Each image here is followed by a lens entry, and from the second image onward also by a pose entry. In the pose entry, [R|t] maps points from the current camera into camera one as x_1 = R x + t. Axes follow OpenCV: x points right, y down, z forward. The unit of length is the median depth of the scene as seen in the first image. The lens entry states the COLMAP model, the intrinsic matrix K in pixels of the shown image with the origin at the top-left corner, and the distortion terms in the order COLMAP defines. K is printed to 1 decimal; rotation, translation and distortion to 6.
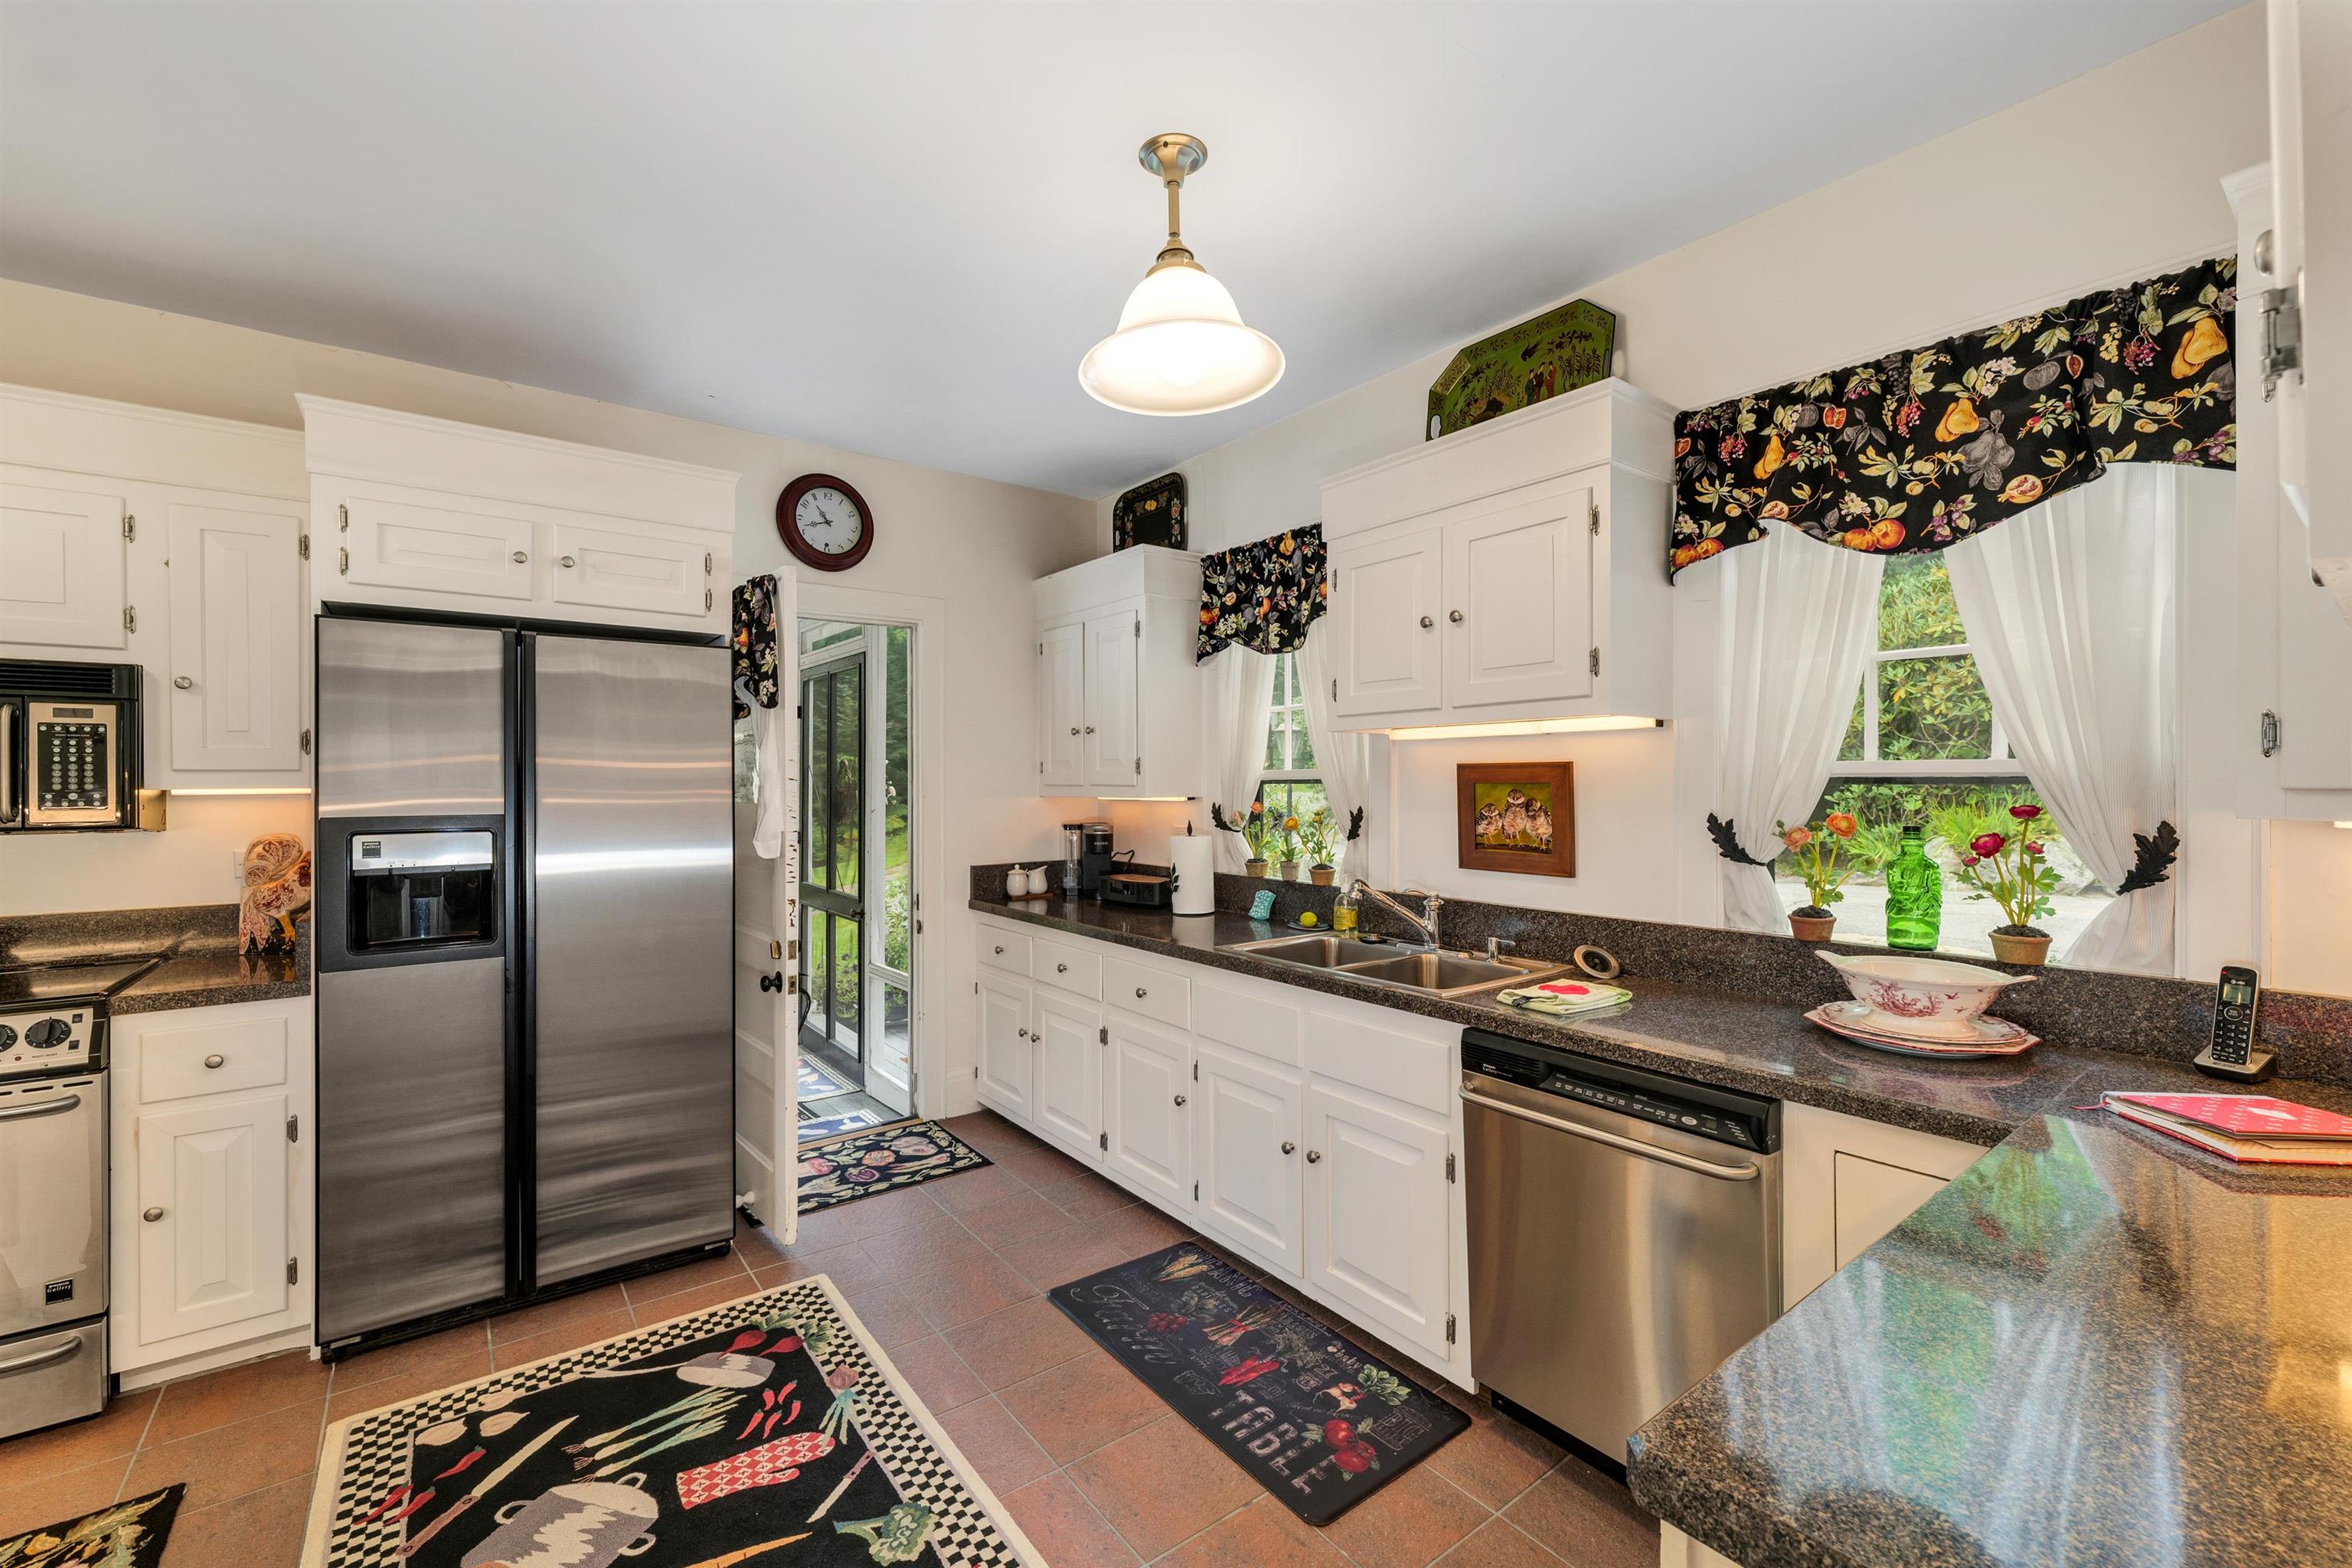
lens RADIAL K [[976.8, 0, 1160.6], [0, 976.8, 780.5], [0, 0, 1]] dist [0.007312, -0.001597]
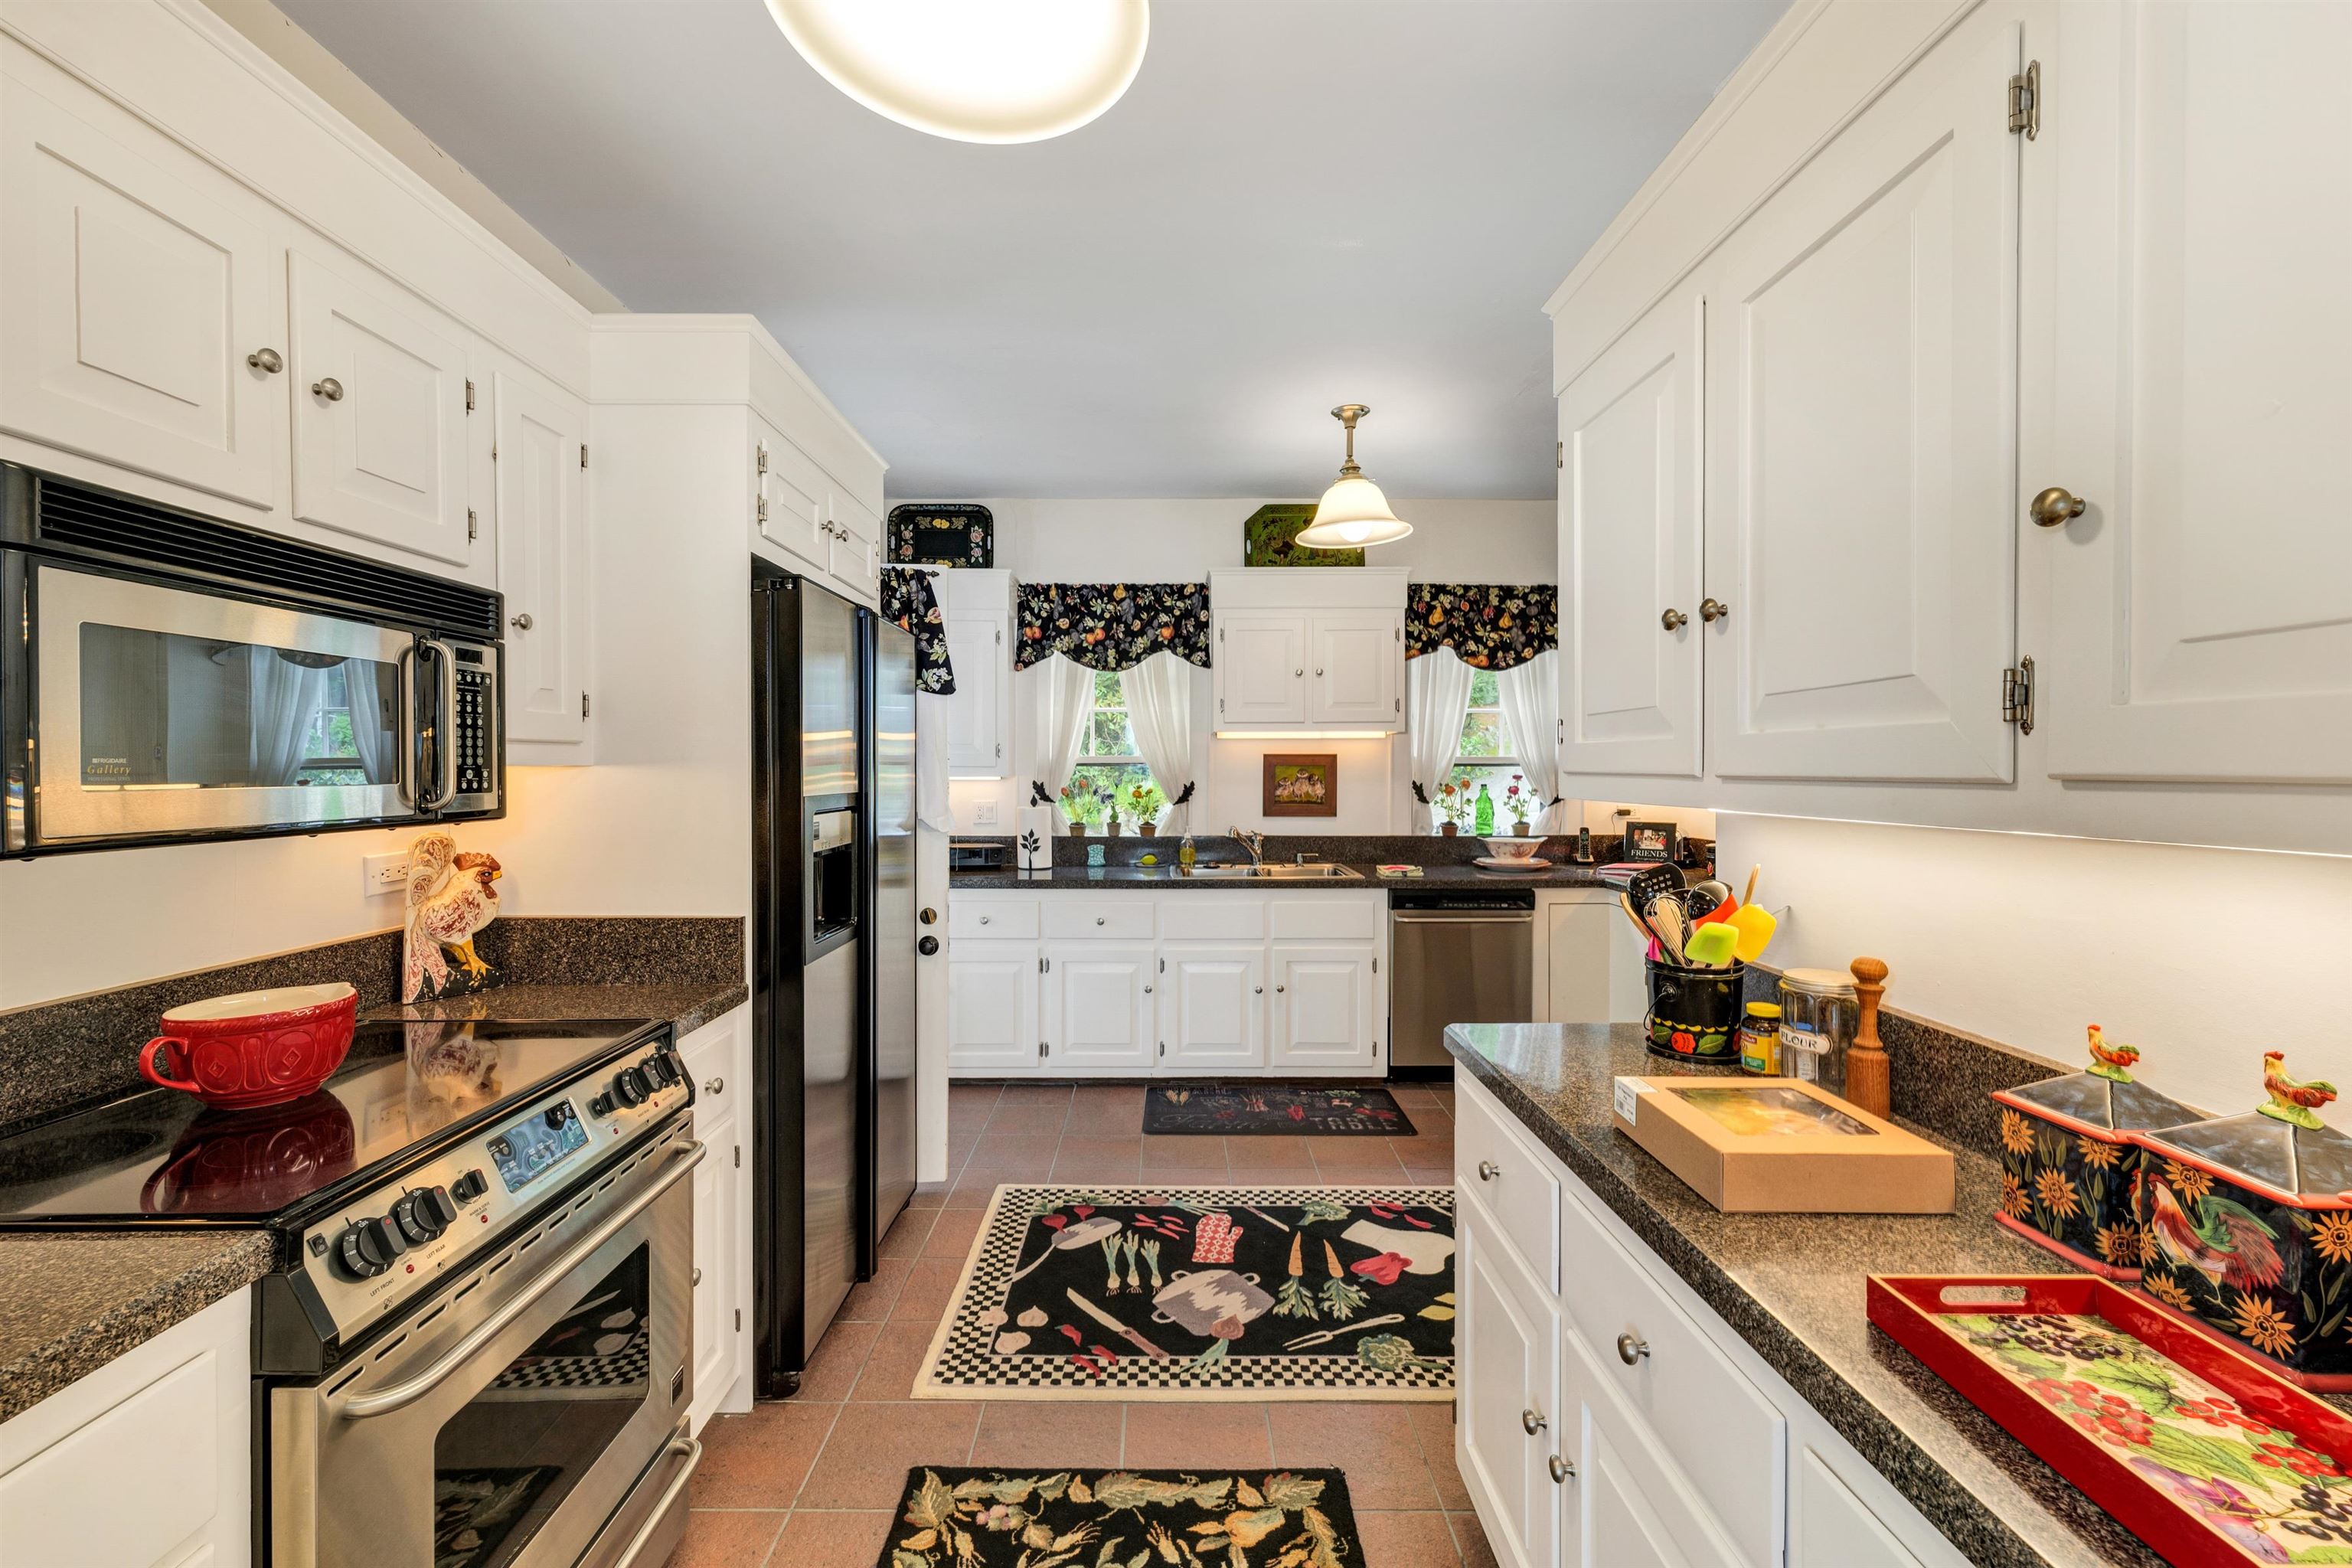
lens RADIAL K [[976.8, 0, 1165.2], [0, 976.8, 775.1], [0, 0, 1]] dist [0.007312, -0.001597]
pose [[0.591768, -0.003201, 0.806102, -1.470470], [-0.003154, 0.999975, 0.006286, 0.011554], [-0.806102, -0.006262, 0.591744, 0.197384]]
